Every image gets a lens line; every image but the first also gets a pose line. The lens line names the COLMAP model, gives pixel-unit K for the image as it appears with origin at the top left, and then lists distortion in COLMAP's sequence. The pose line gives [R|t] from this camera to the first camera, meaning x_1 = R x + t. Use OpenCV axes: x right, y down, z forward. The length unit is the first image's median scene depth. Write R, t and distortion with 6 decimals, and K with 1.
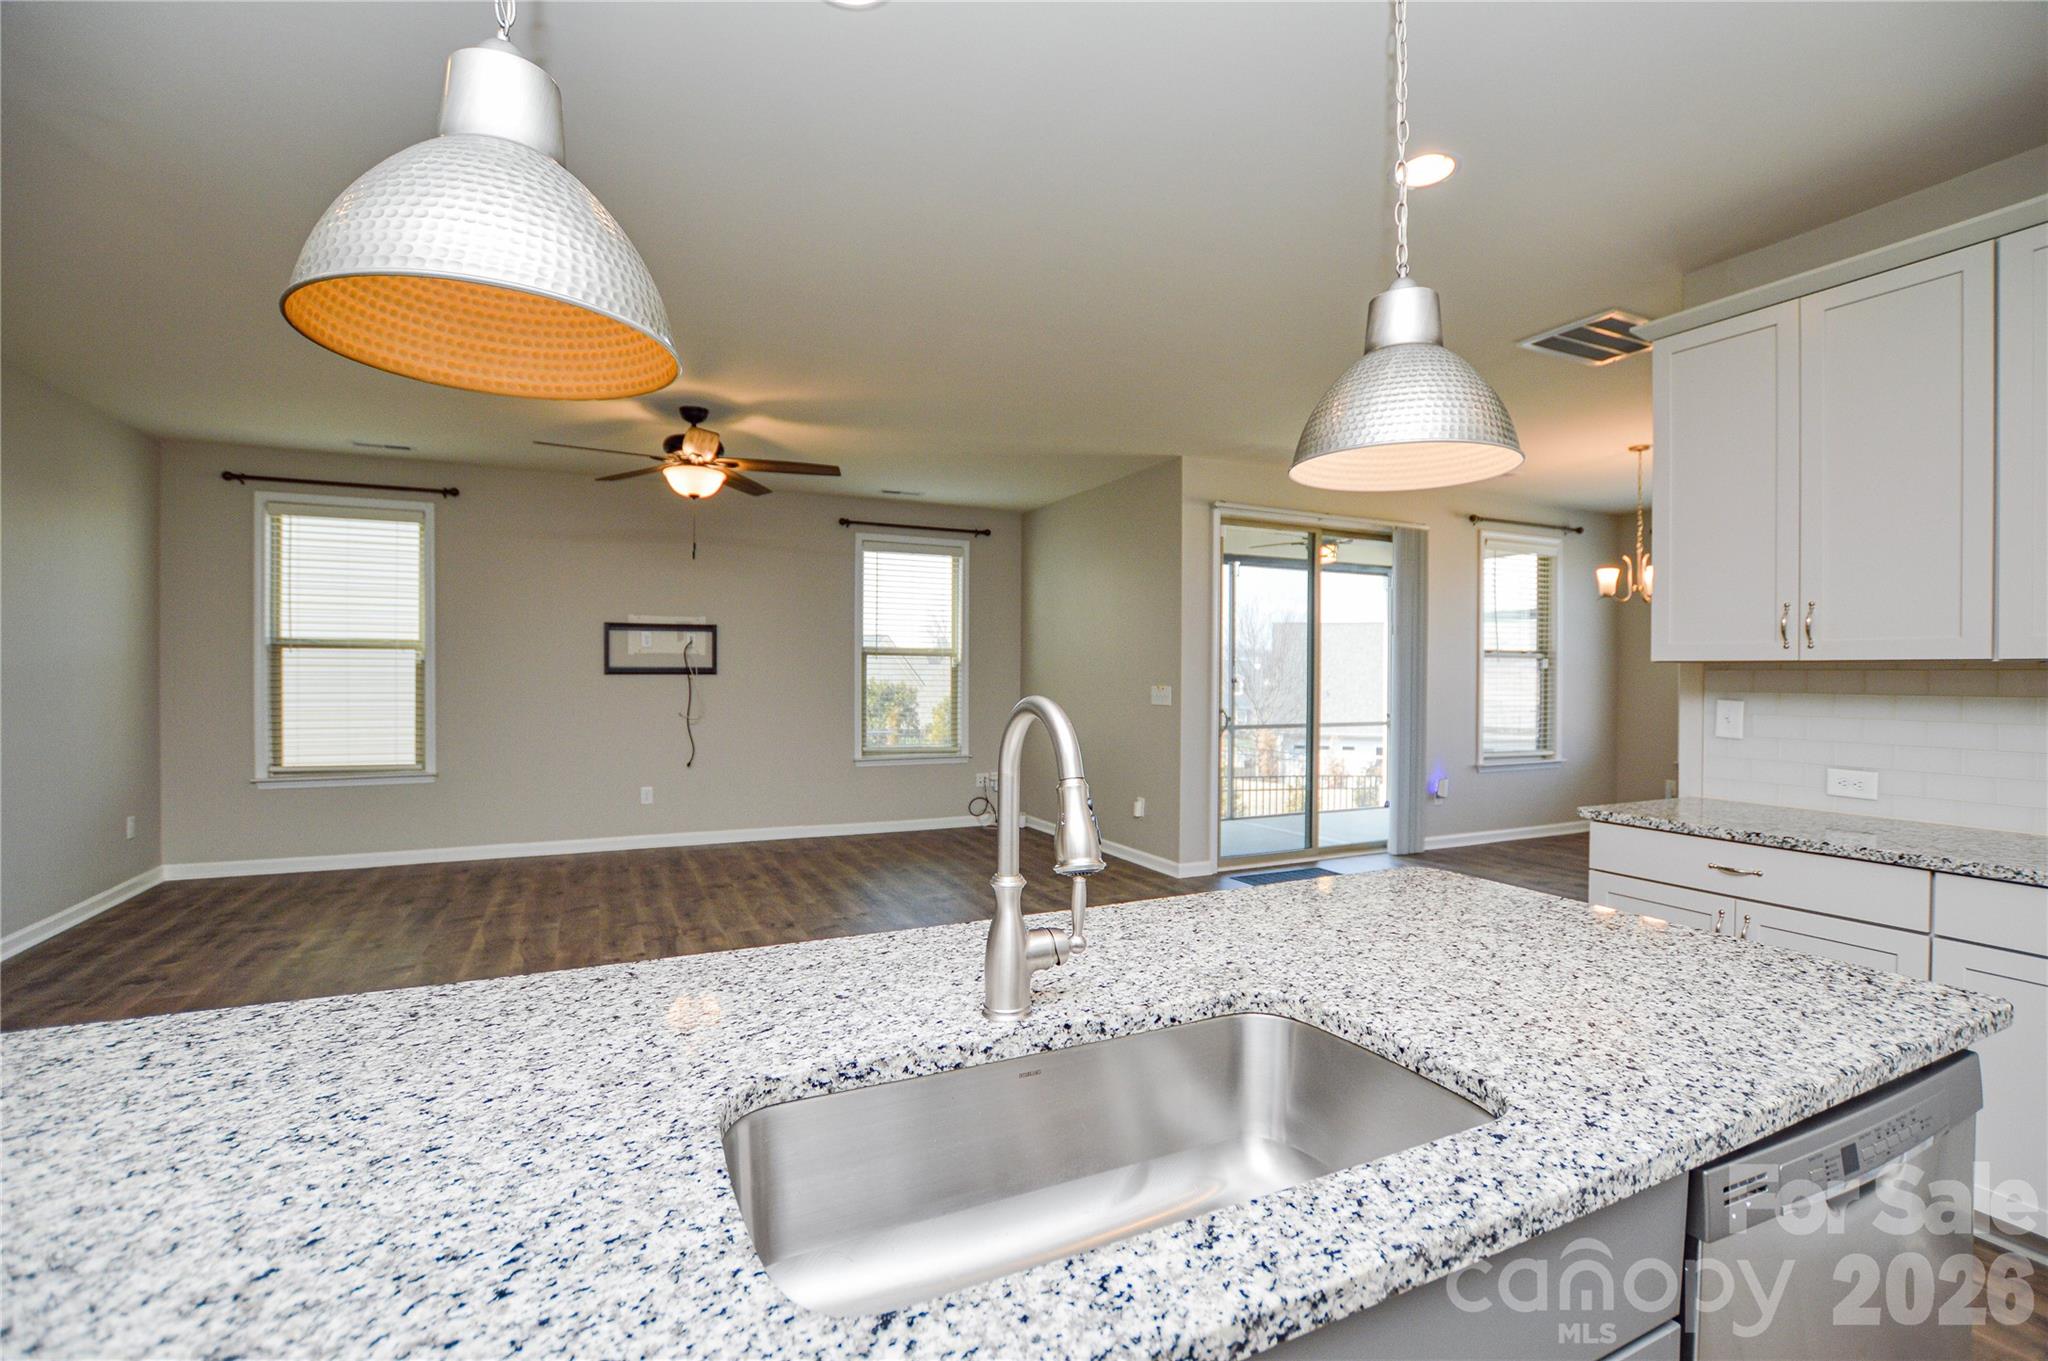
lens RADIAL K [[920.6, 0, 1035.0], [0, 920.6, 679.6], [0, 0, 1]] dist [-0.023030, 0.003656]
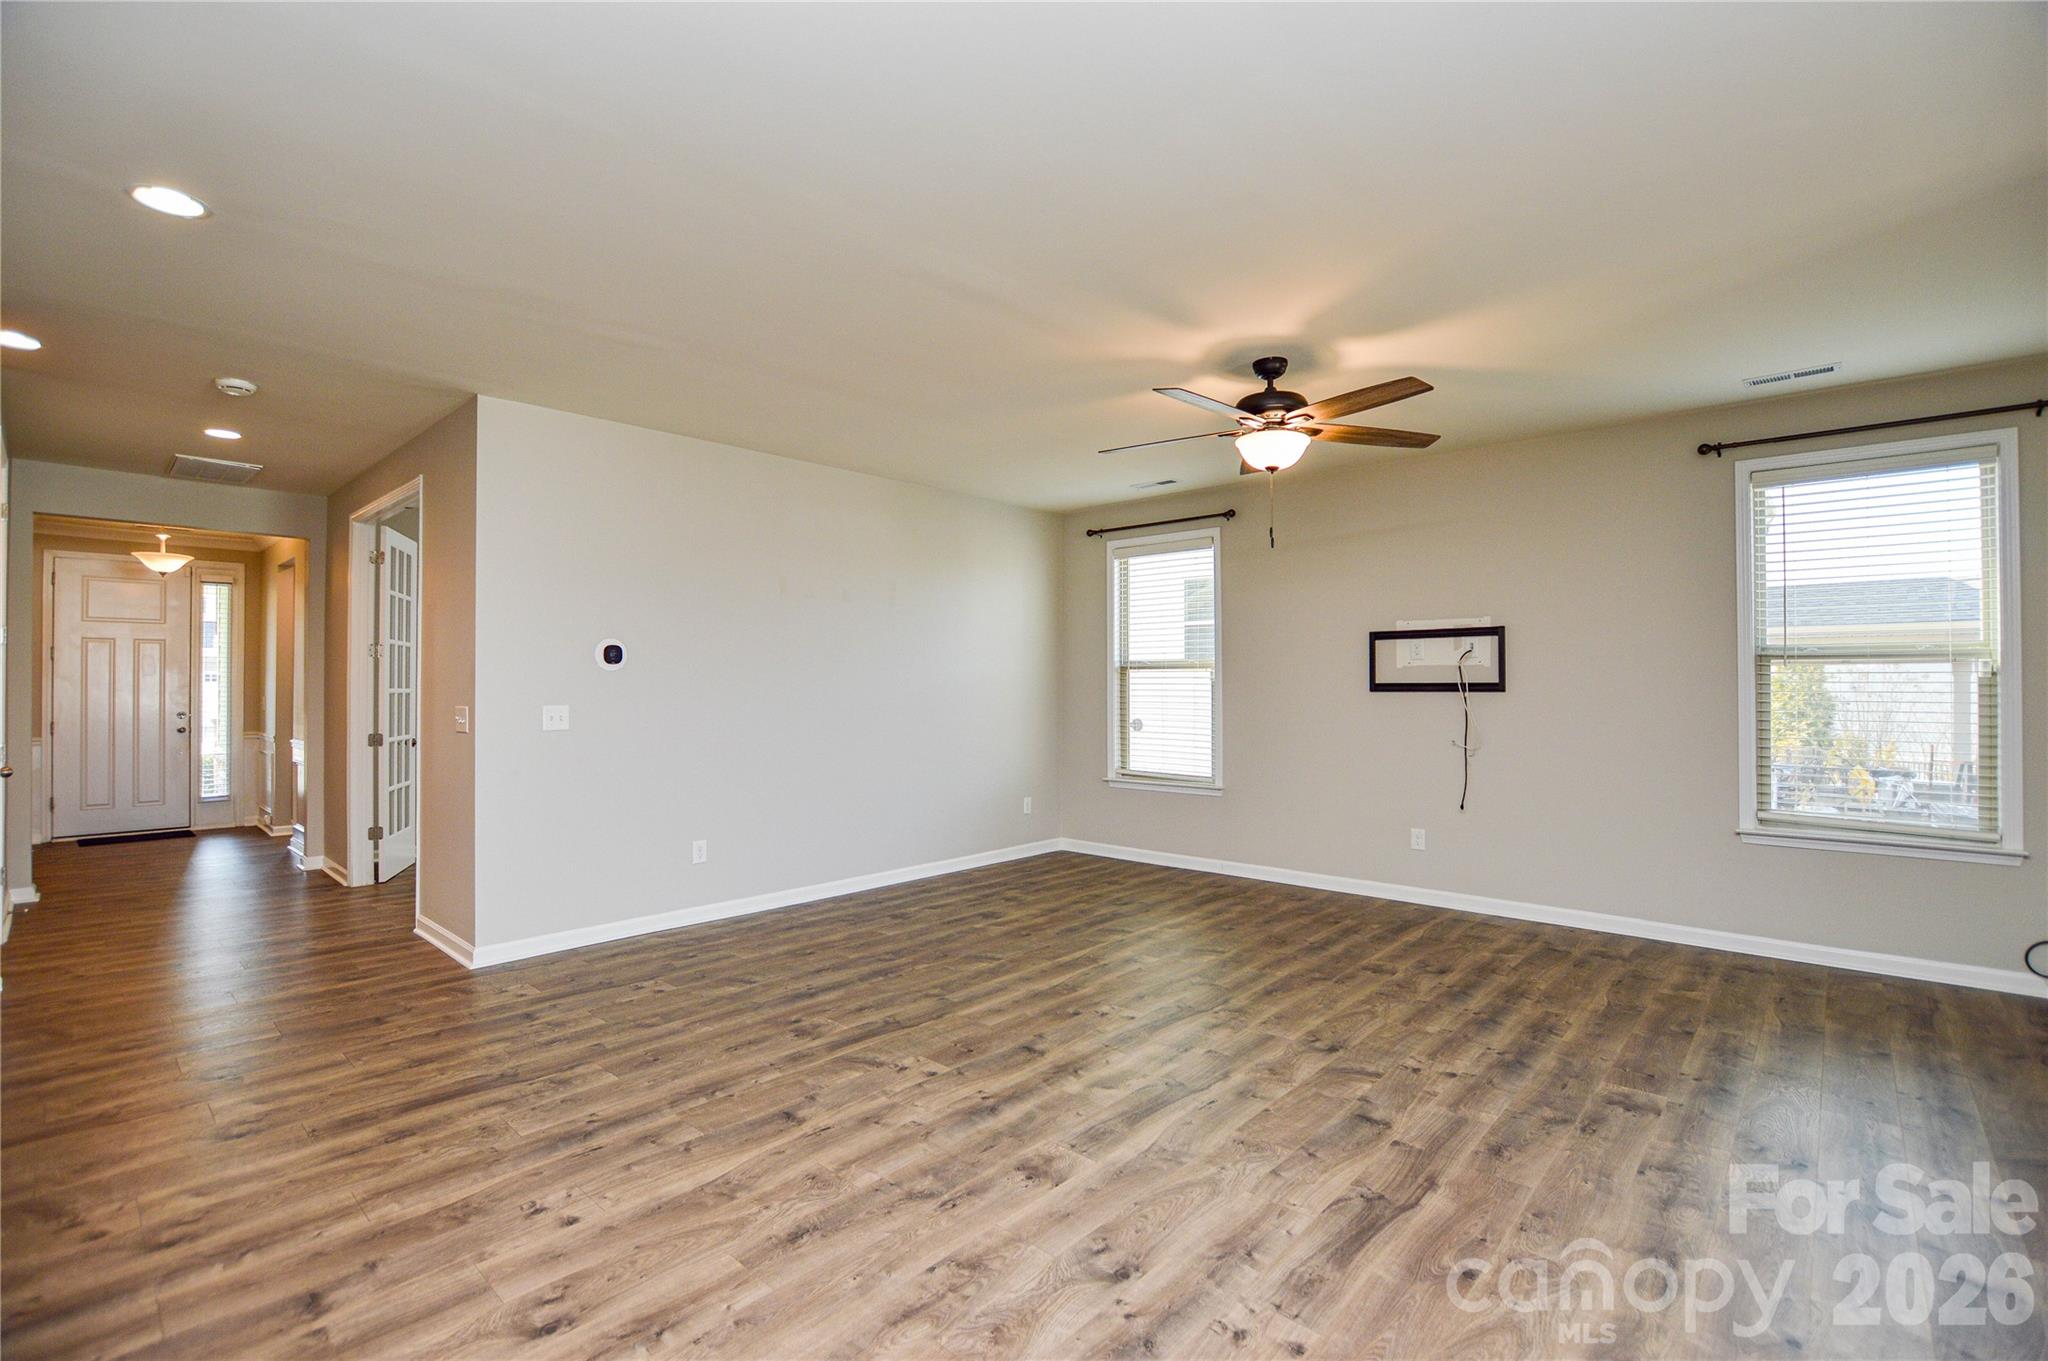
lens RADIAL K [[920.6, 0, 1014.7], [0, 920.6, 679.7], [0, 0, 1]] dist [-0.023030, 0.003656]
pose [[0.375622, -0.011784, -0.926698, 0.296774], [-0.004887, 0.999880, -0.014696, -0.003532], [0.926760, 0.010049, 0.375519, 0.515987]]
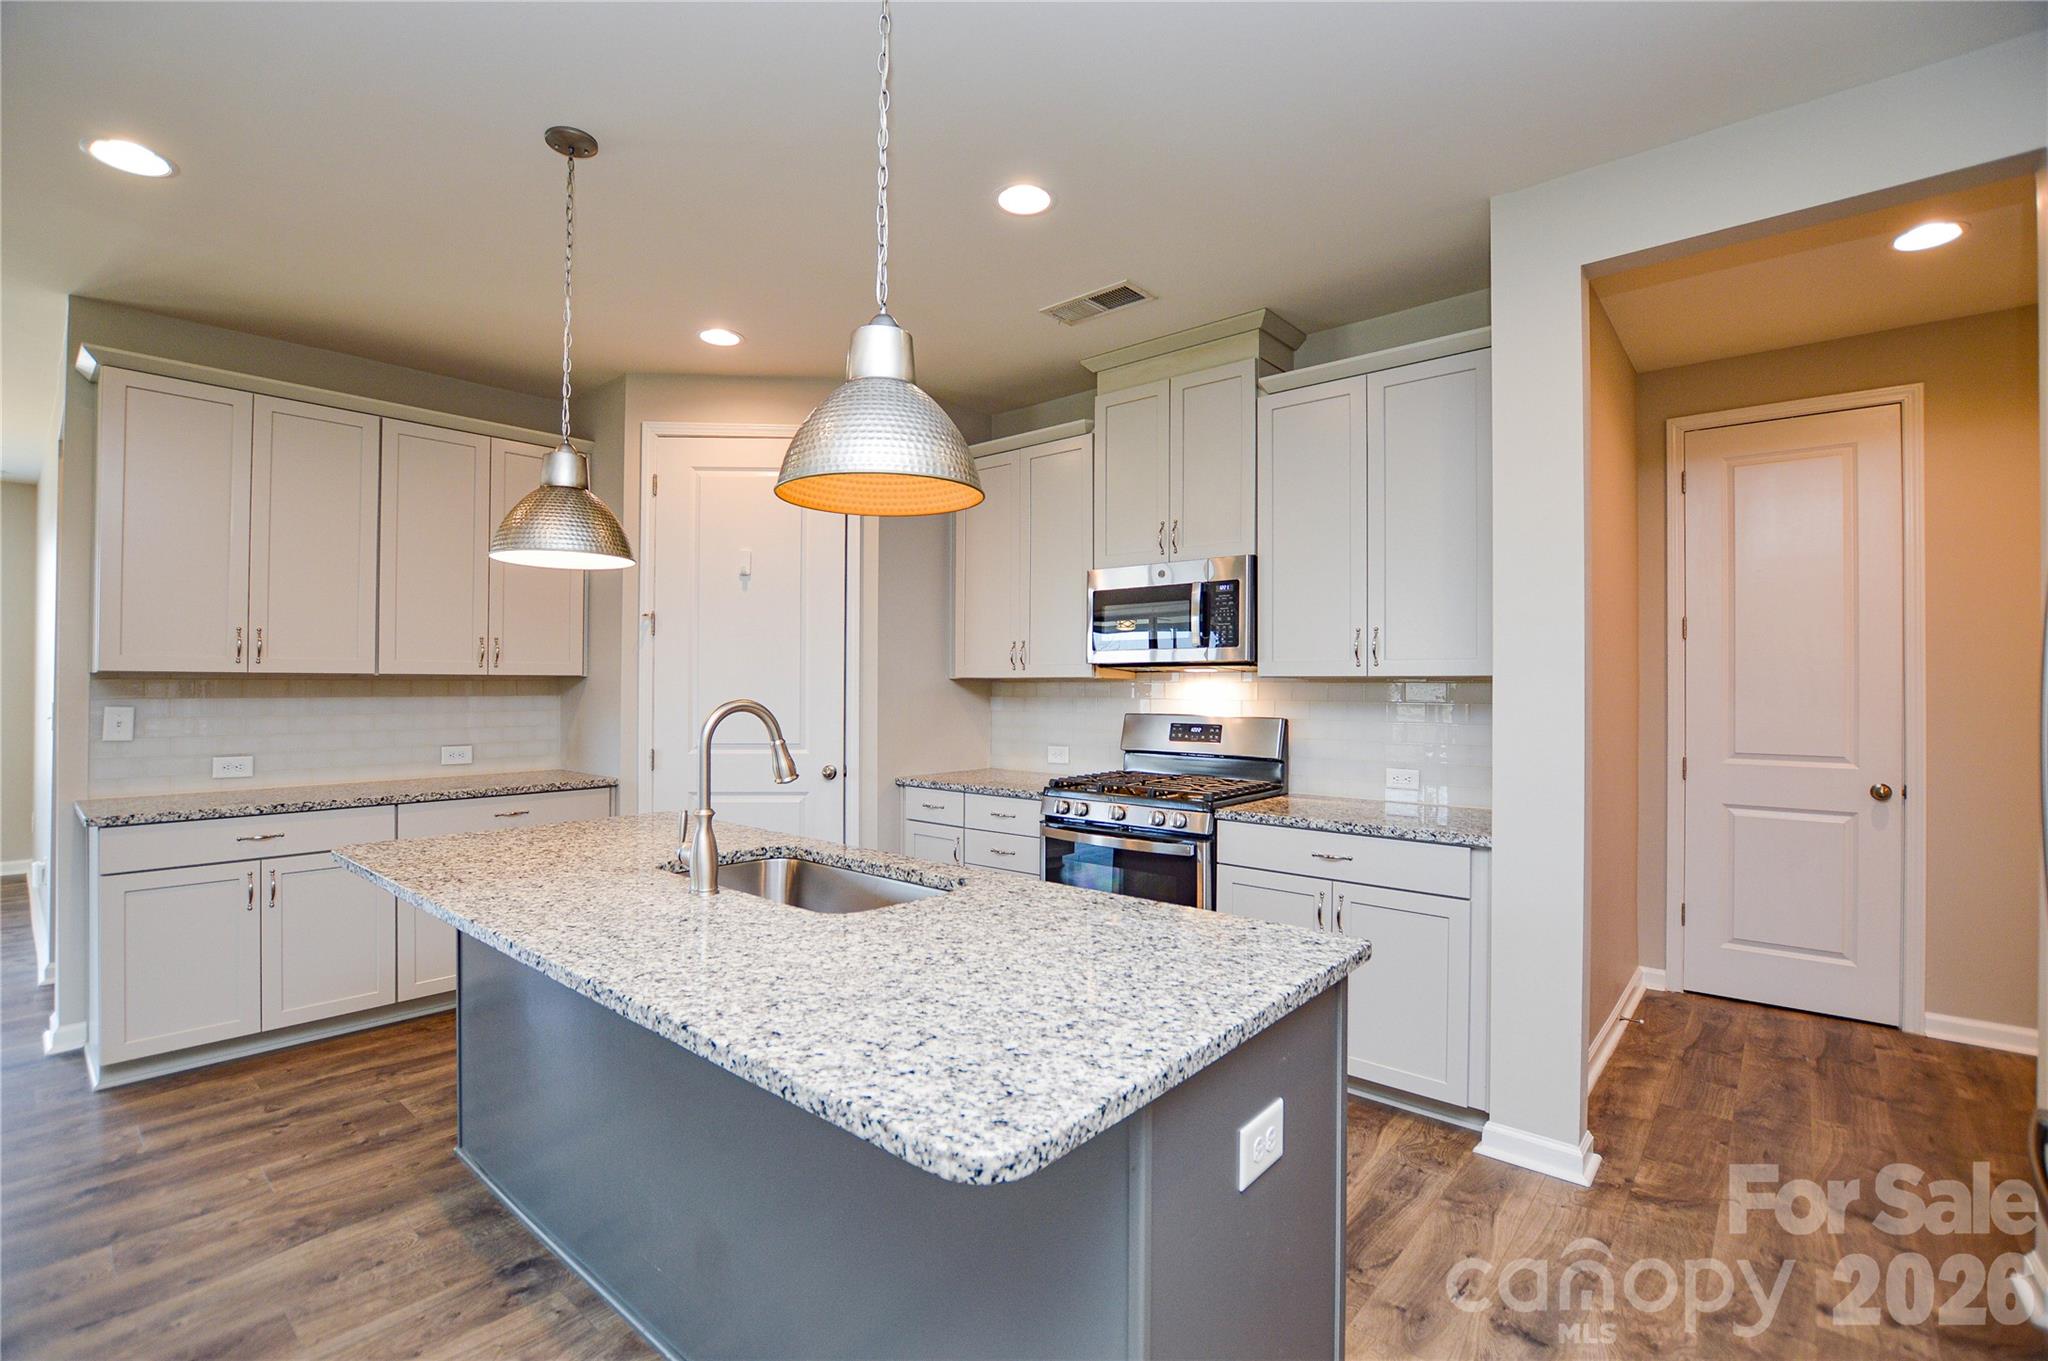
lens RADIAL K [[920.6, 0, 1027.8], [0, 920.6, 680.2], [0, 0, 1]] dist [-0.023030, 0.003656]
pose [[-0.414207, 0.000941, 0.910182, -1.330507], [0.004261, 0.999991, 0.000905, -0.011151], [-0.910173, 0.004253, -0.414207, 0.869549]]
